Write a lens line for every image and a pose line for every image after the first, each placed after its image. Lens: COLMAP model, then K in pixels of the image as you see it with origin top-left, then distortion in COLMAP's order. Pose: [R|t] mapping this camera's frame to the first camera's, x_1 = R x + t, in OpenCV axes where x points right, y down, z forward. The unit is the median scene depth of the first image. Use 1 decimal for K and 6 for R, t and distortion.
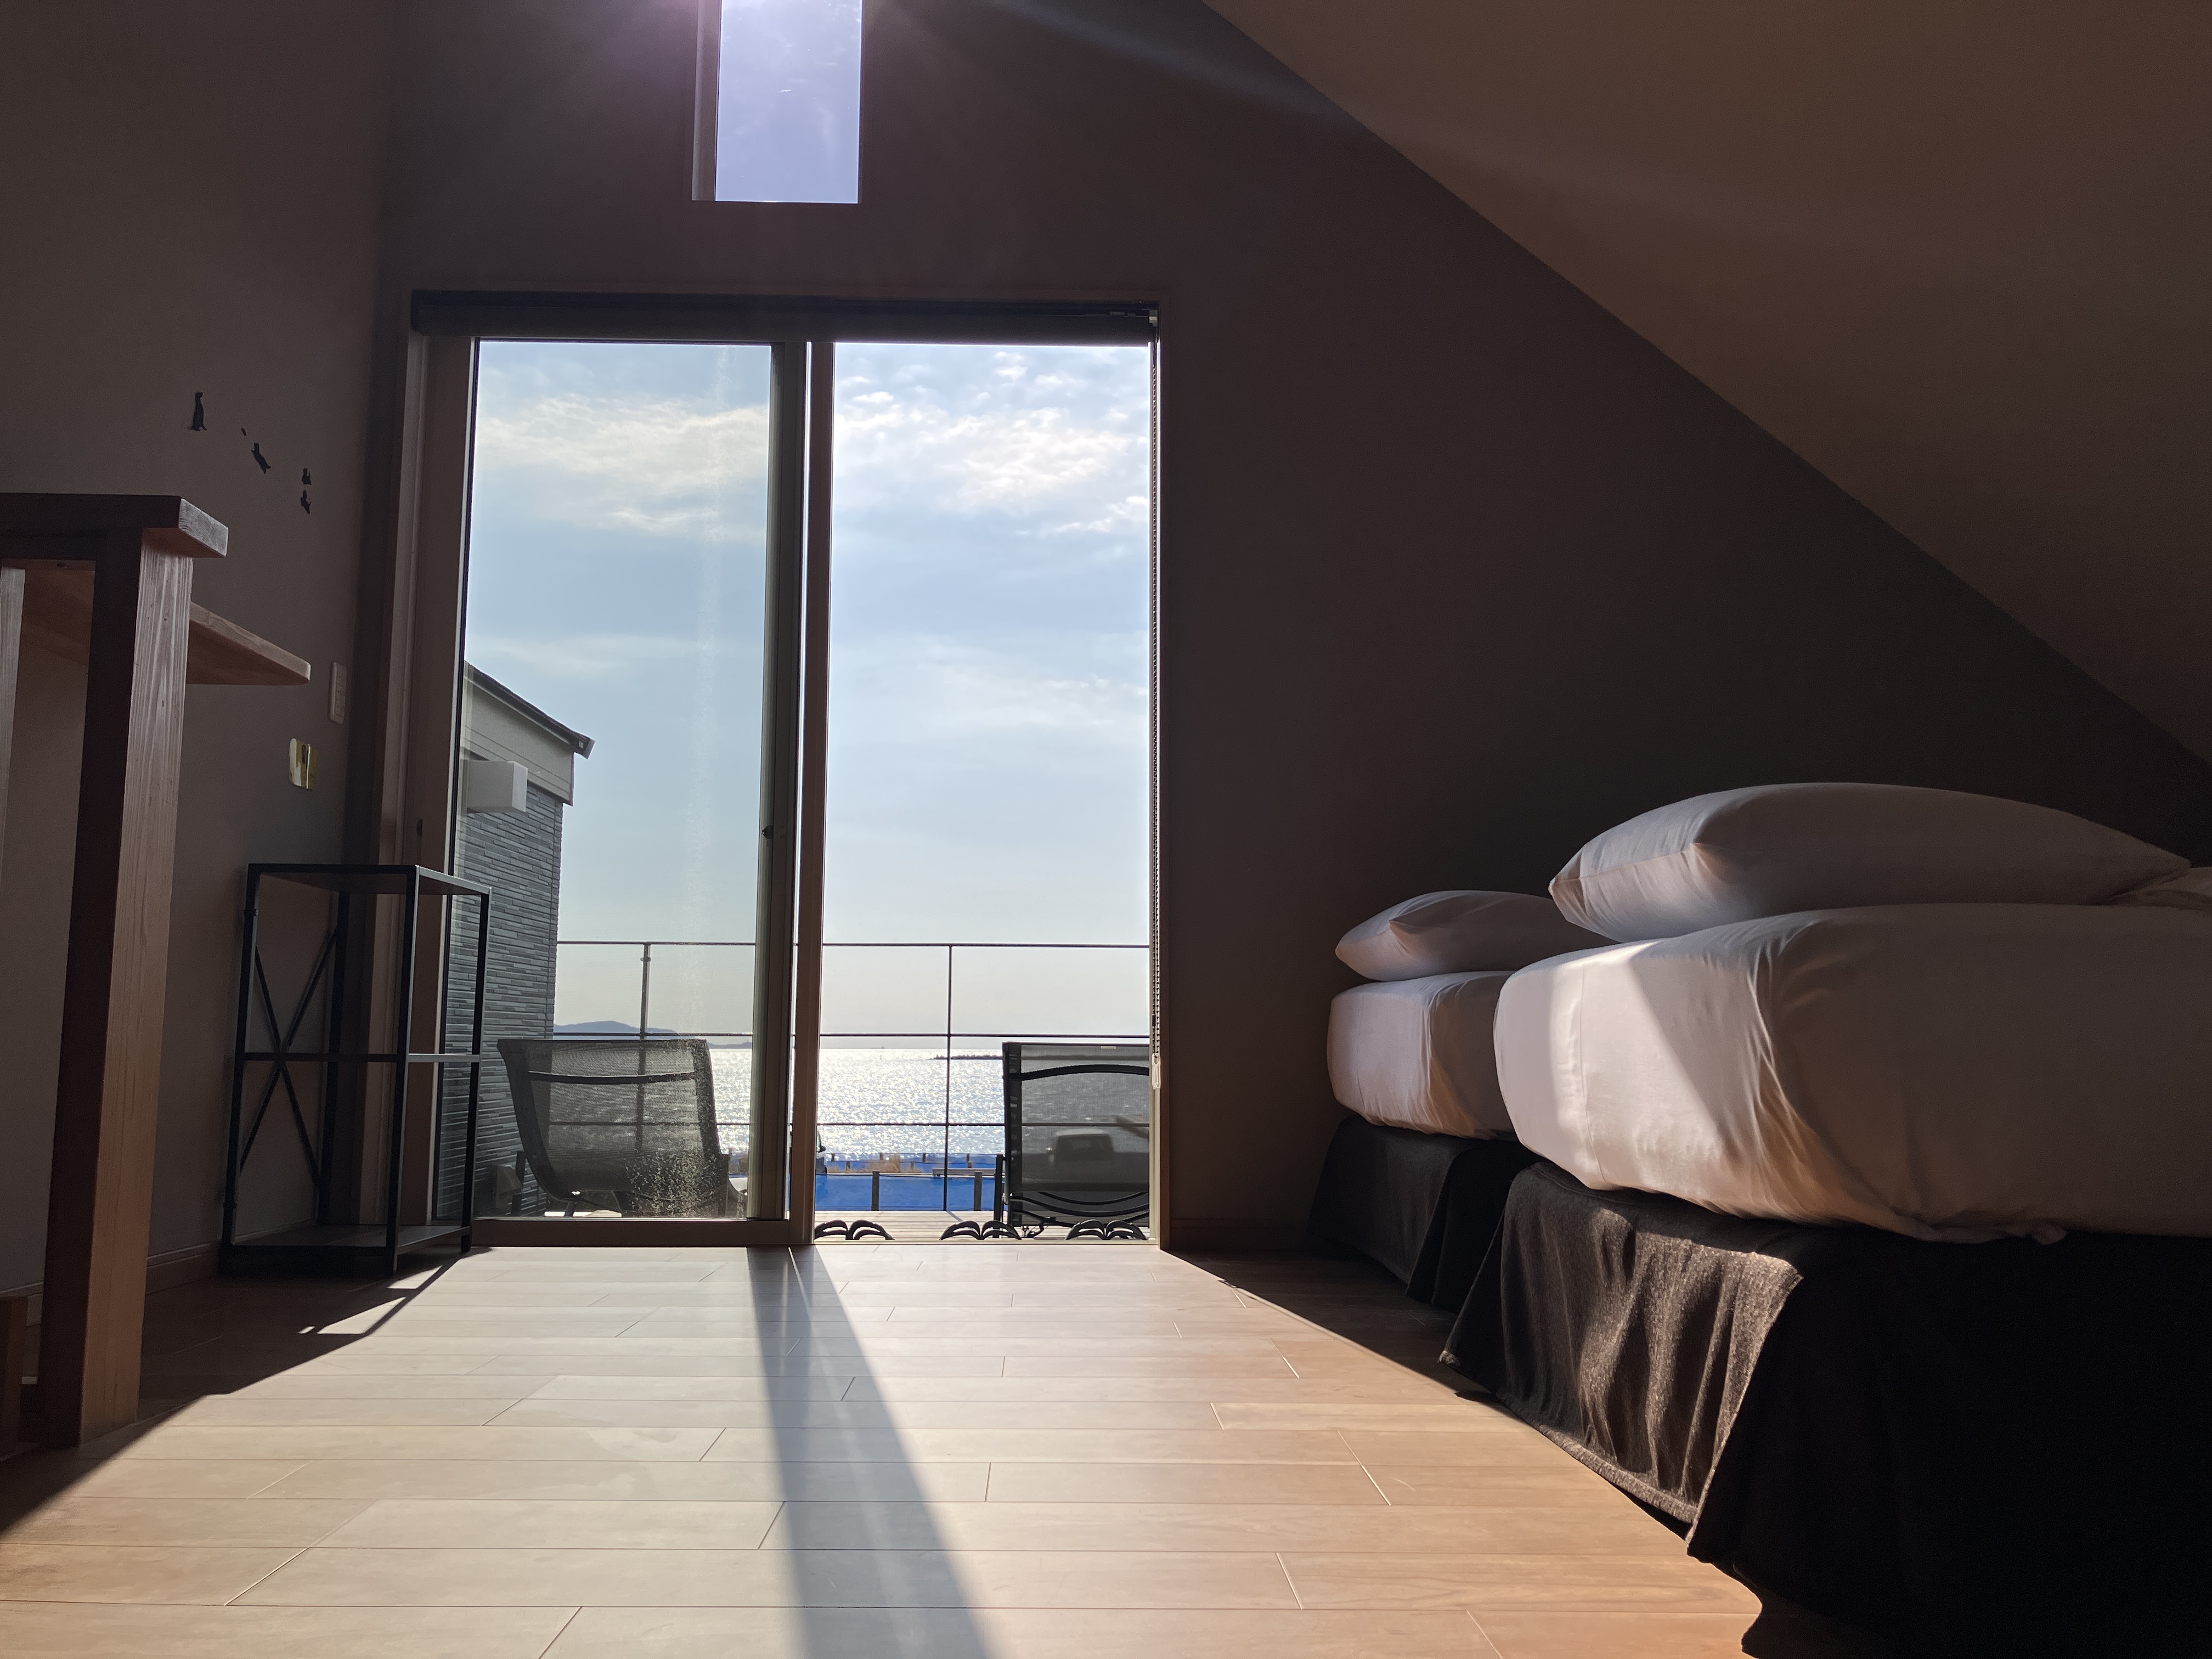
lens RADIAL K [[1809.9, 0, 1003.1], [0, 1809.9, 844.1], [0, 0, 1]] dist [0.049858, -0.071369]
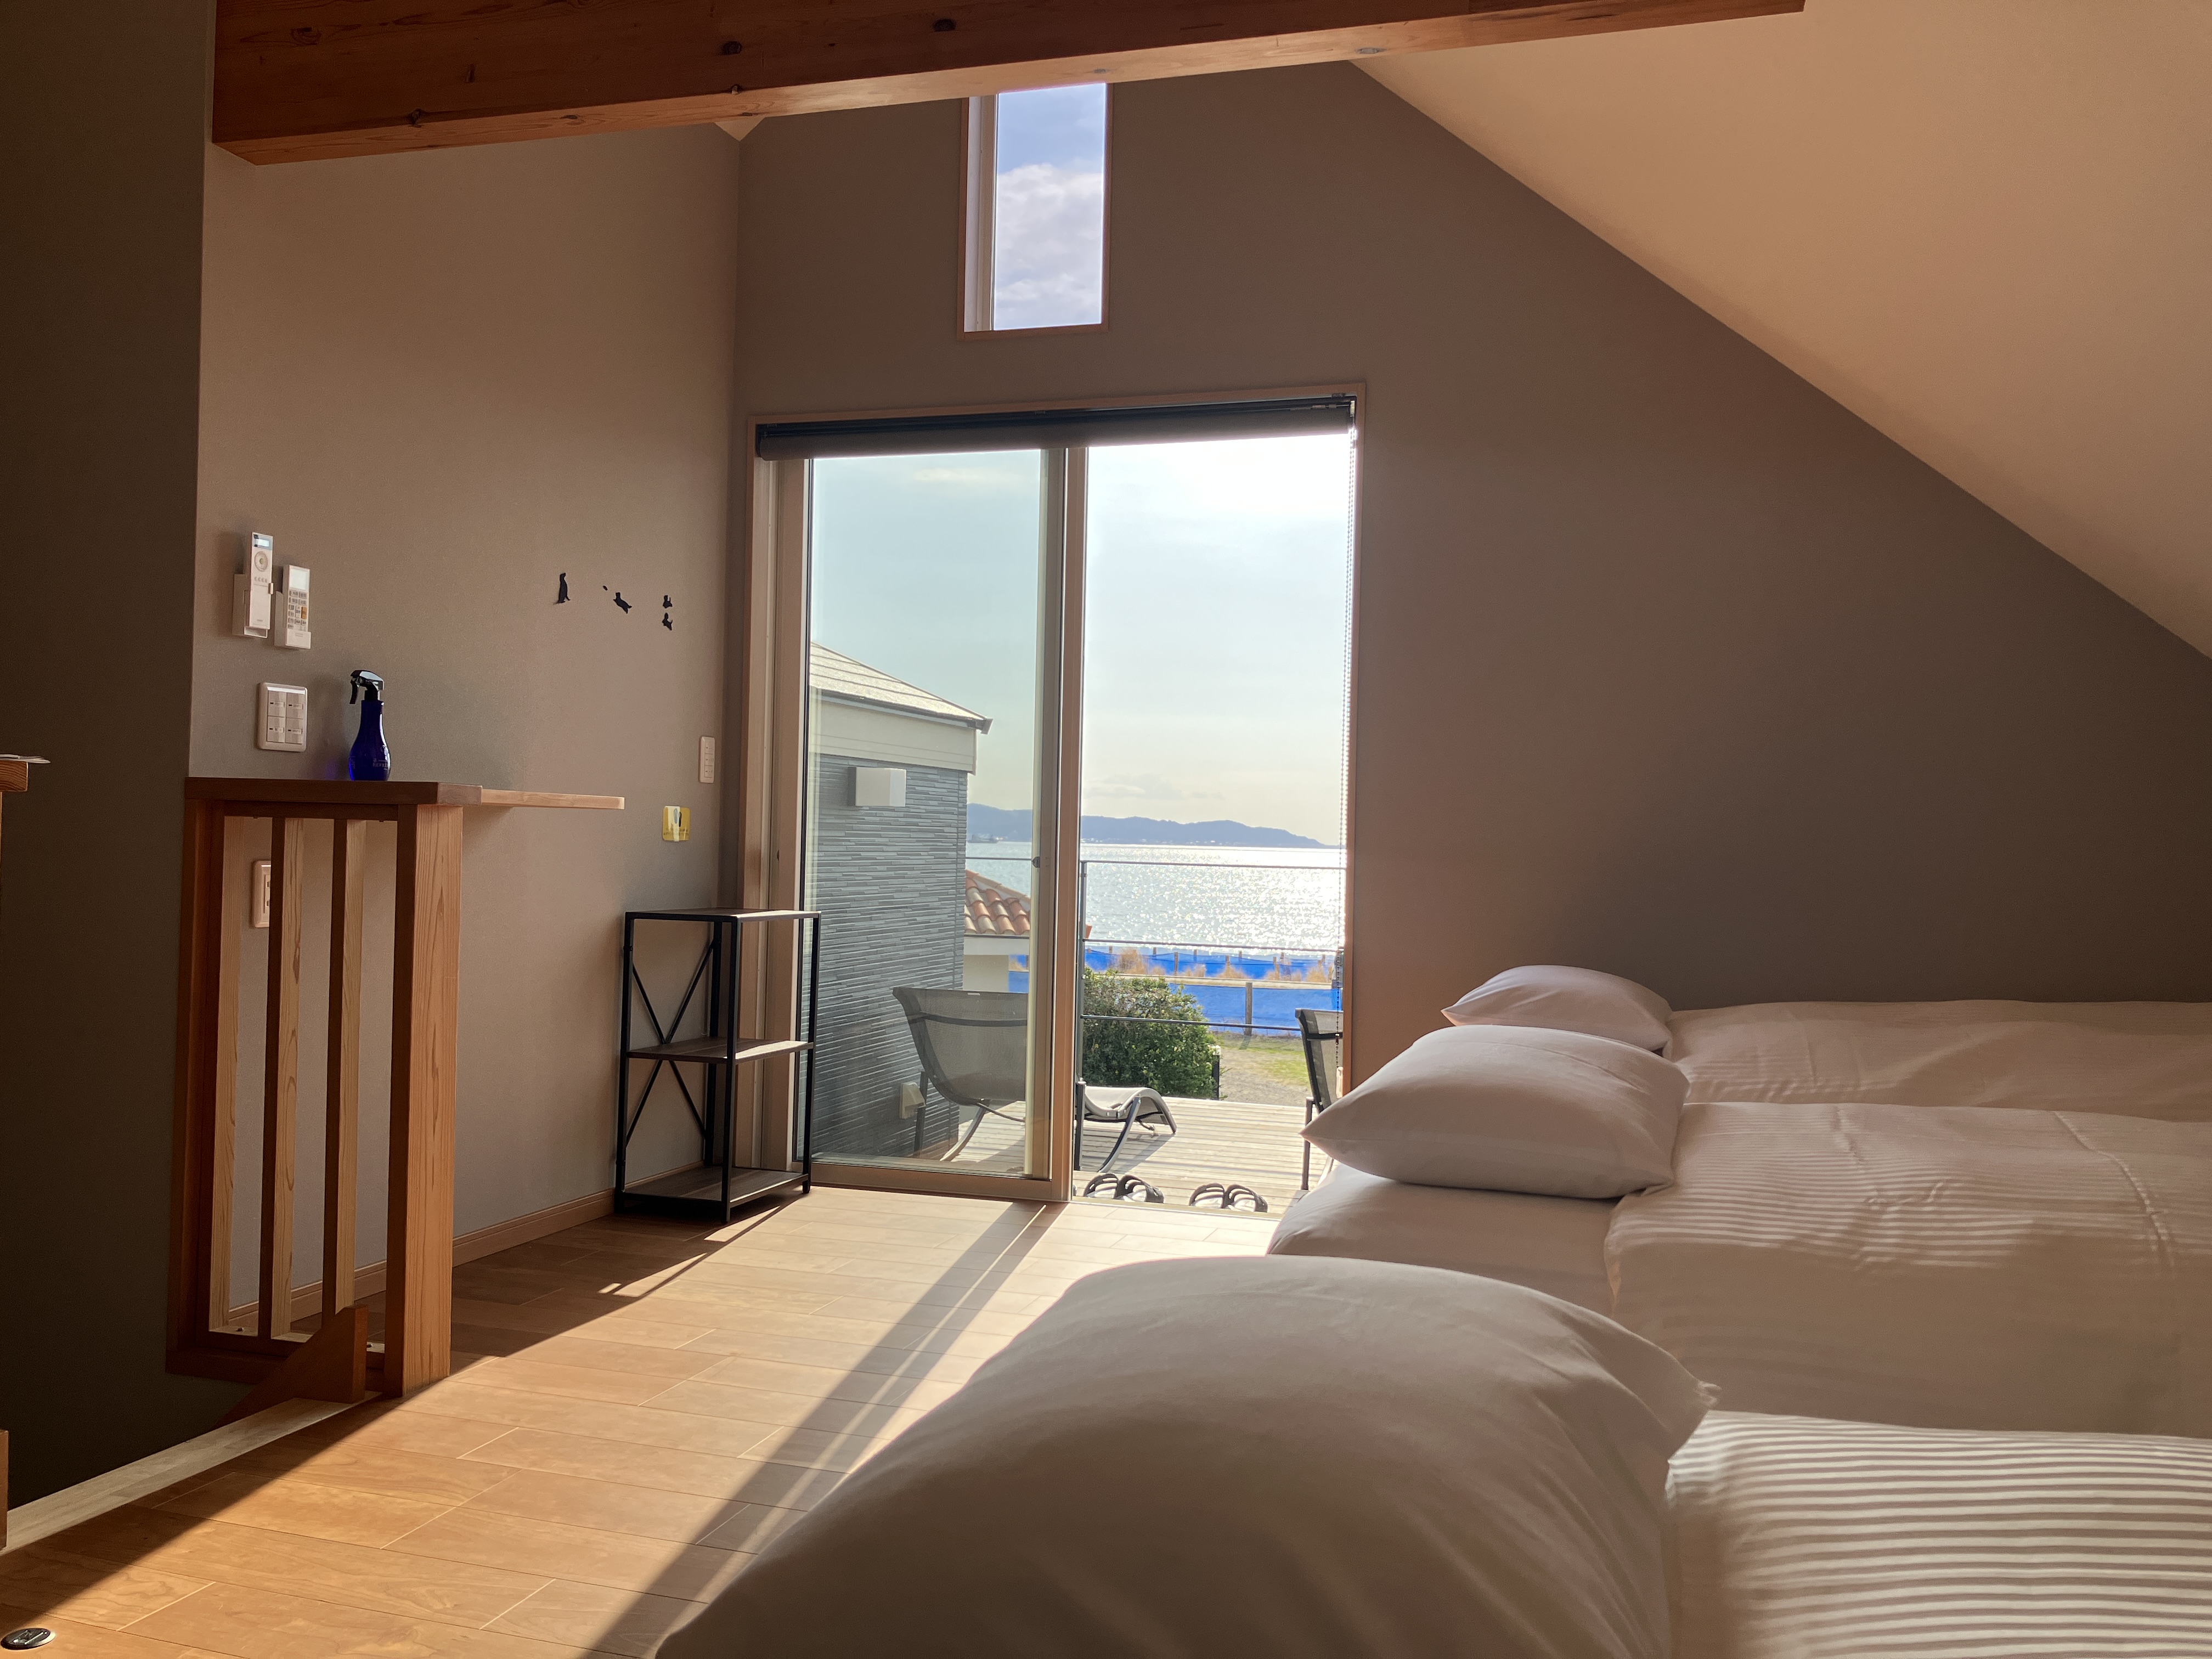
lens RADIAL K [[1809.9, 0, 1088.5], [0, 1809.9, 815.8], [0, 0, 1]] dist [0.049858, -0.071369]
pose [[0.950272, 0.007342, -0.311334, 0.299590], [0.026613, 0.994150, 0.104674, -0.174841], [0.310281, -0.107755, 0.944518, -0.139189]]
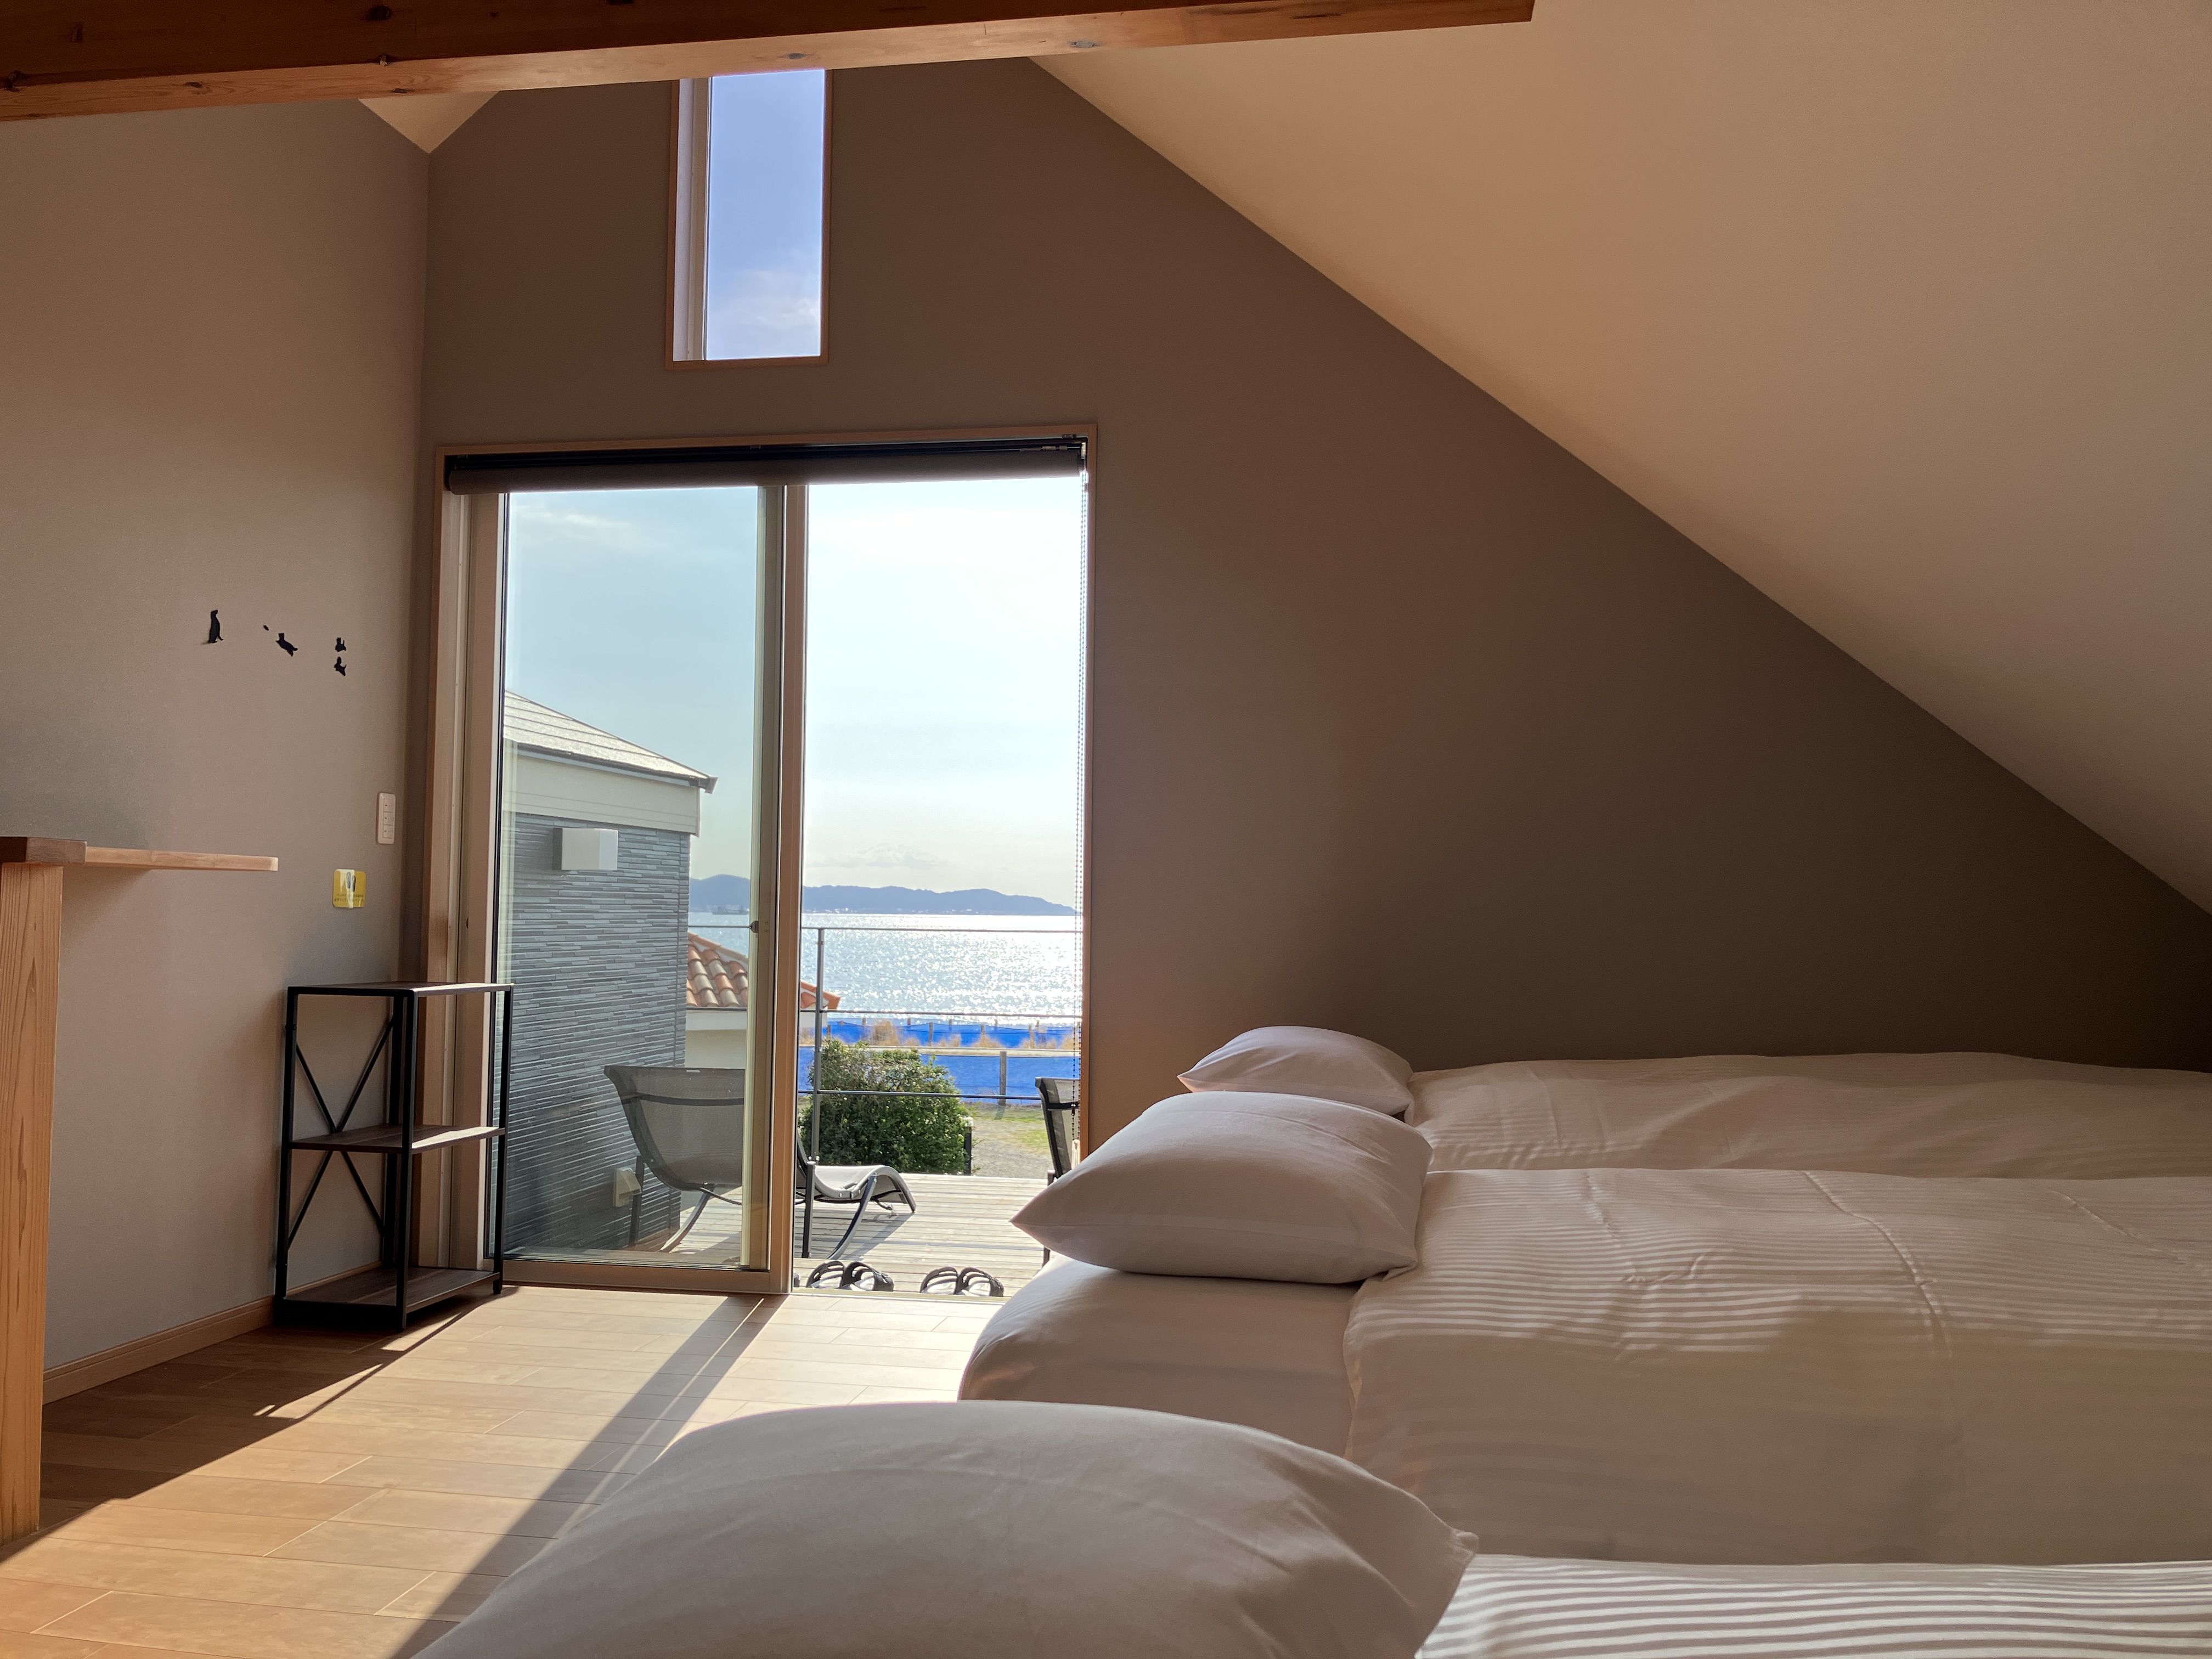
lens RADIAL K [[1809.9, 0, 1066.9], [0, 1809.9, 822.3], [0, 0, 1]] dist [0.049858, -0.071369]
pose [[0.981336, -0.006919, -0.192174, 0.299225], [0.021278, 0.997123, 0.072753, -0.160493], [0.191118, -0.075484, 0.978660, -0.070792]]
